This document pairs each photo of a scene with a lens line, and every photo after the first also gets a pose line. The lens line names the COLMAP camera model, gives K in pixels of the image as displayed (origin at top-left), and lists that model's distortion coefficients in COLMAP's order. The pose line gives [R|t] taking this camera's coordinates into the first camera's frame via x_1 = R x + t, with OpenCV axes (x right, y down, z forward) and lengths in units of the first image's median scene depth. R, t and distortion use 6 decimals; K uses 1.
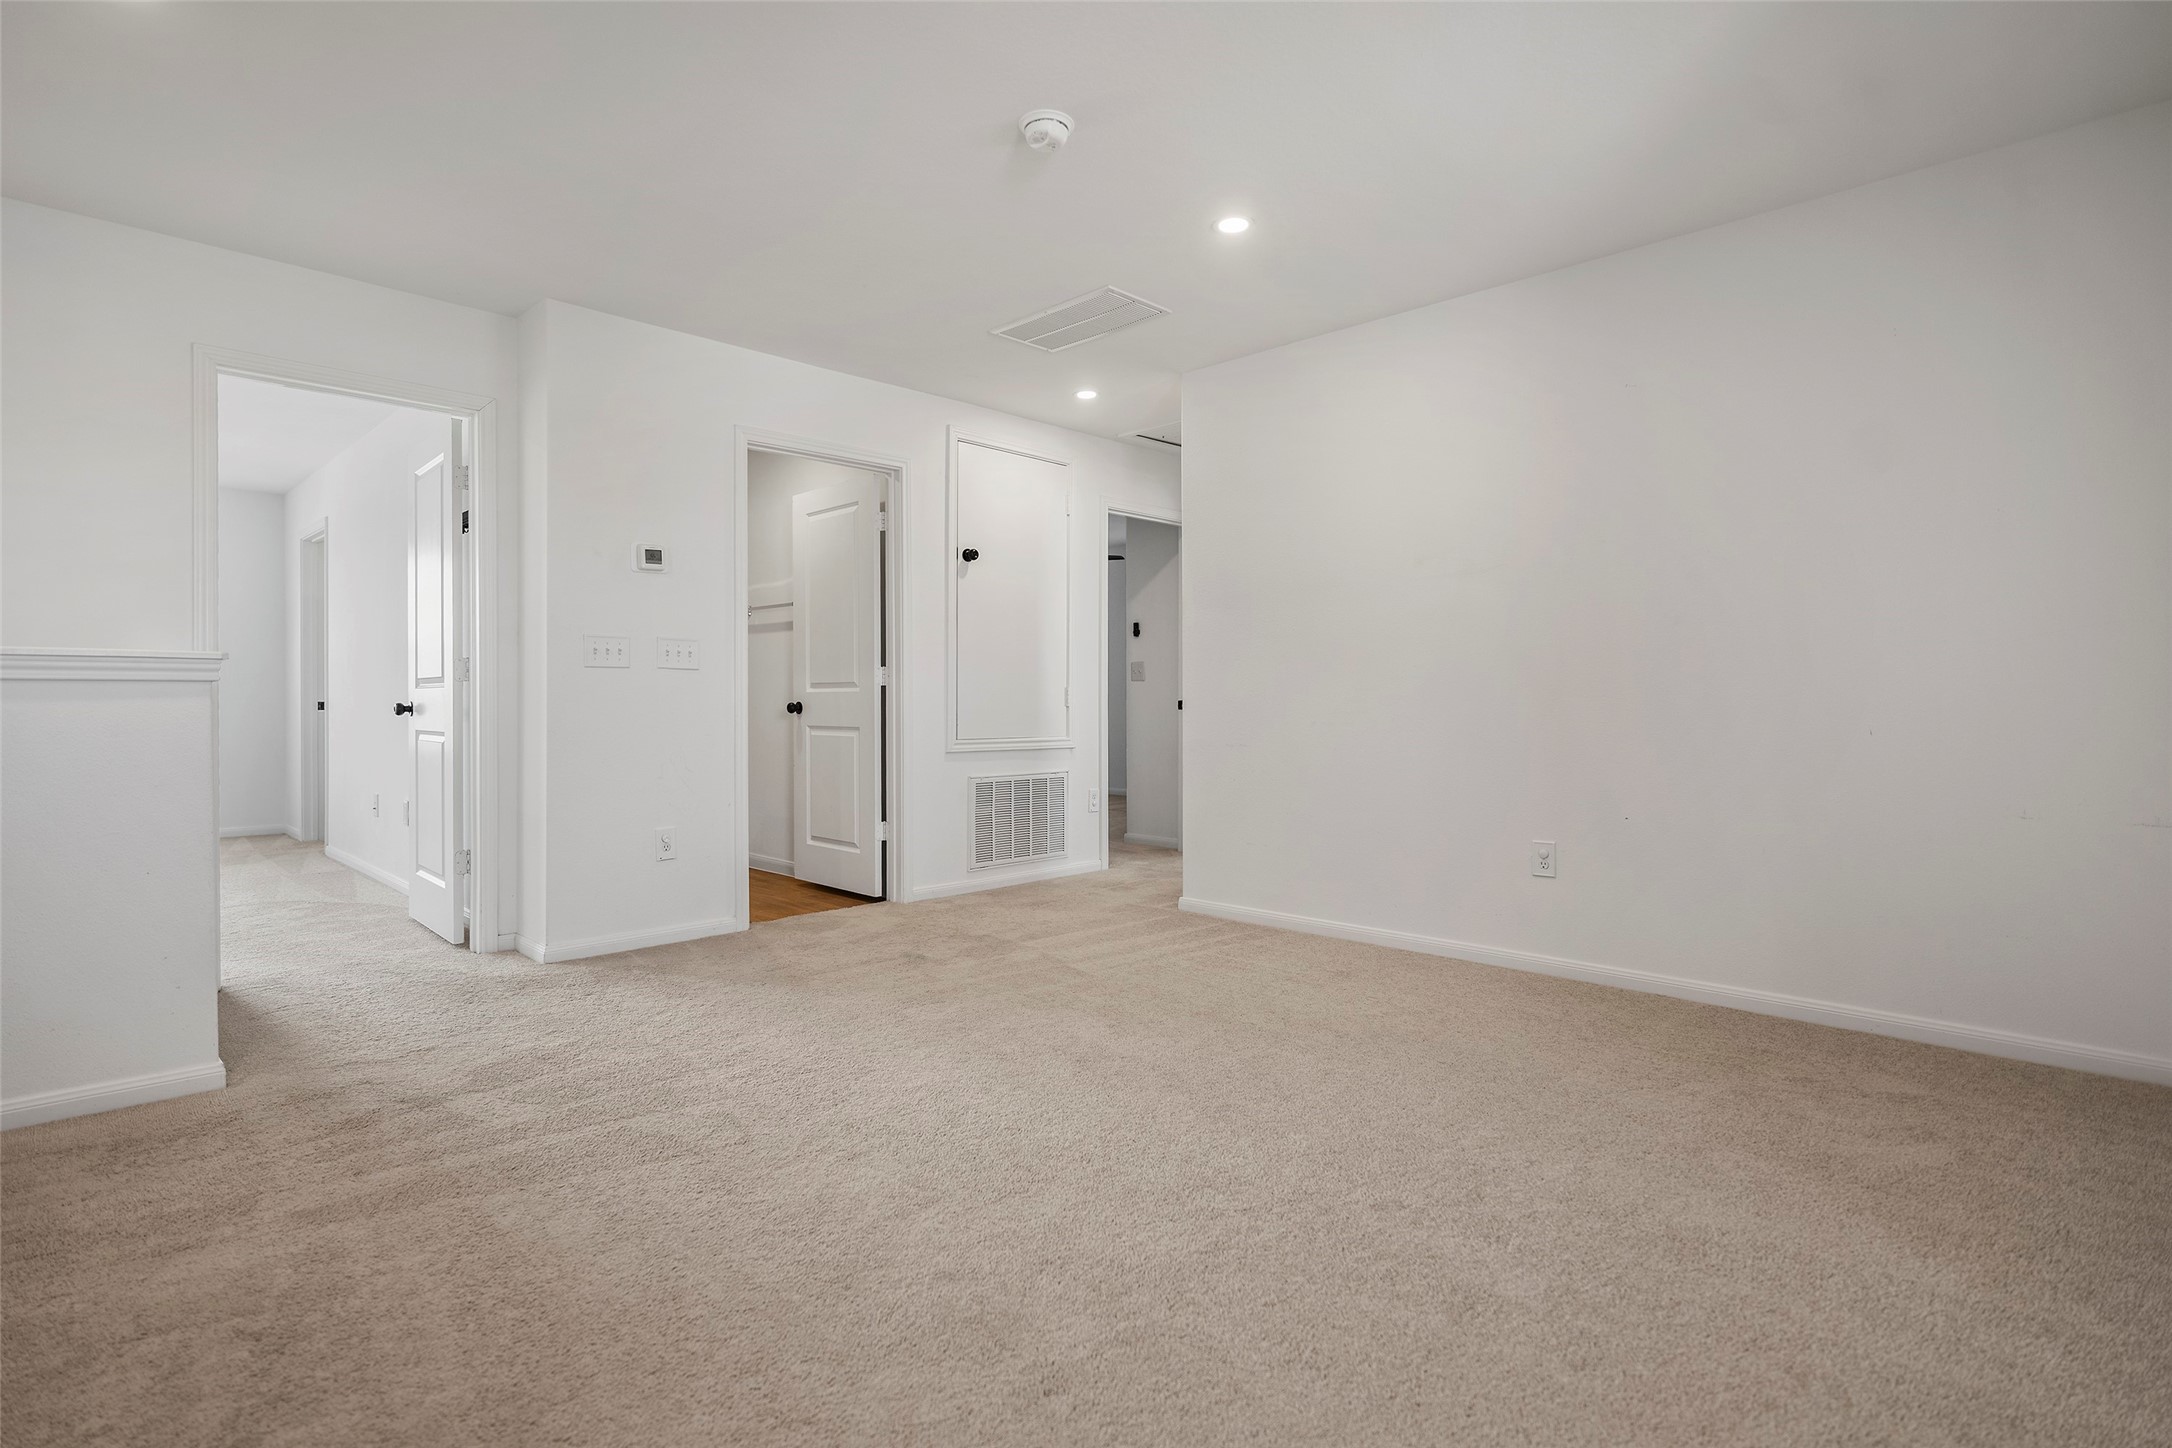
lens RADIAL K [[1069.5, 0, 1086.0], [0, 1069.5, 724.0], [0, 0, 1]] dist [-0.000652, -0.000011]
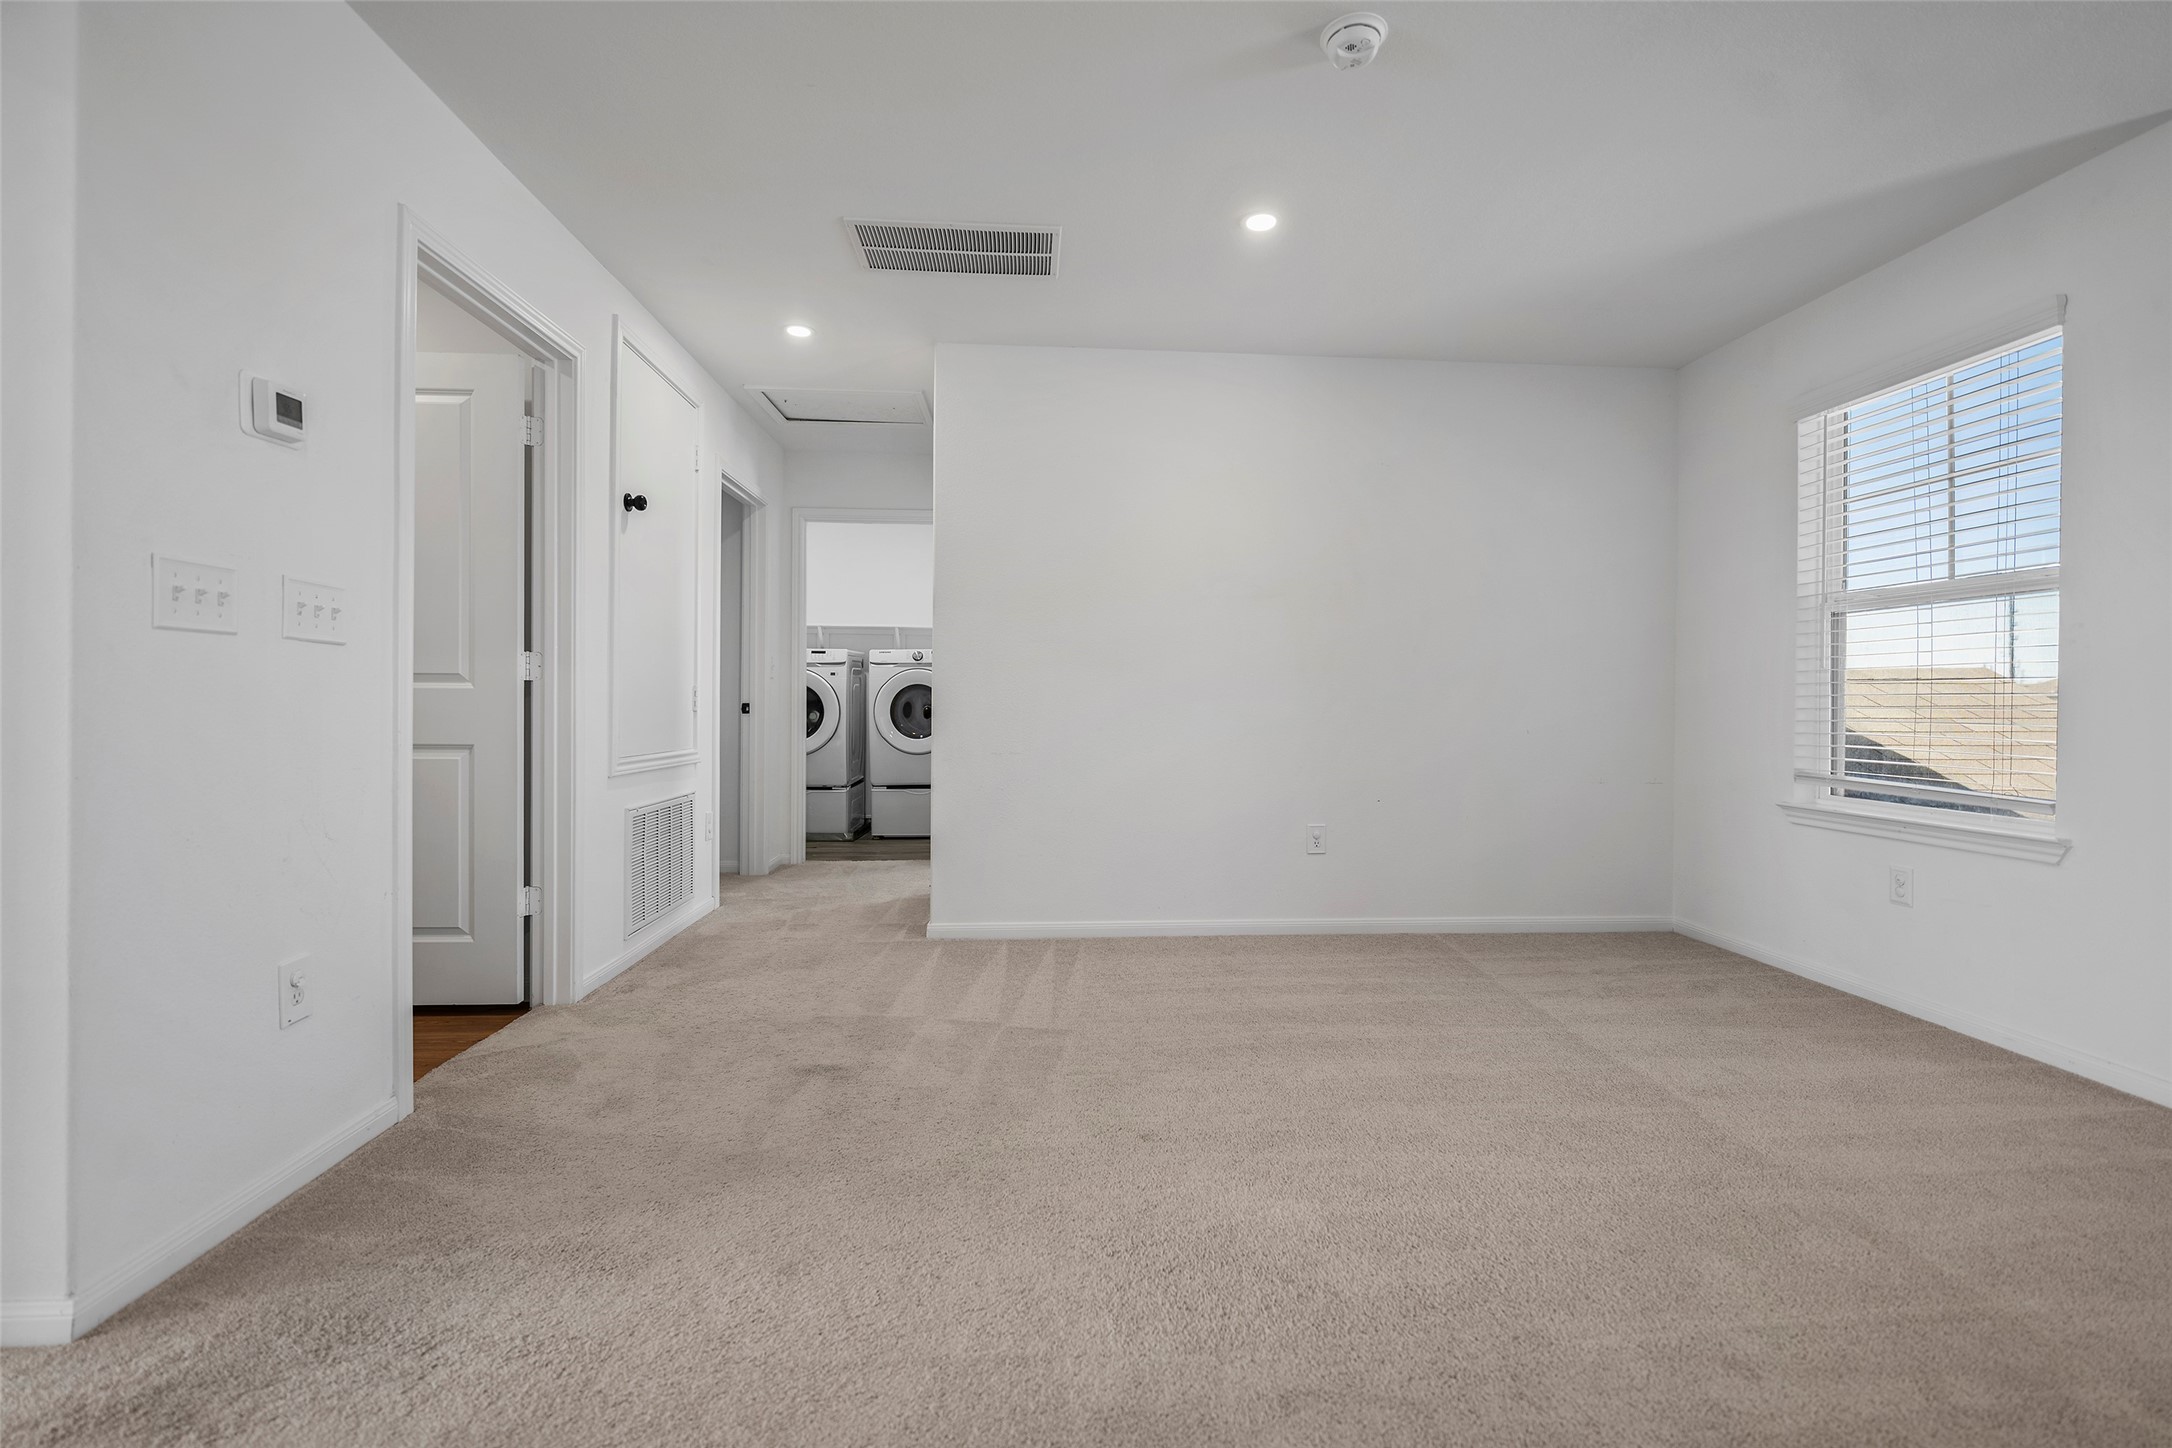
lens RADIAL K [[941.3, 0, 1086.0], [0, 941.3, 724.0], [0, 0, 1]] dist [-0.001340, -0.000074]
pose [[0.659903, -0.010993, 0.751270, -0.403491], [0.008394, 0.999938, 0.007259, -0.010501], [-0.751304, 0.001516, 0.659955, 0.364043]]
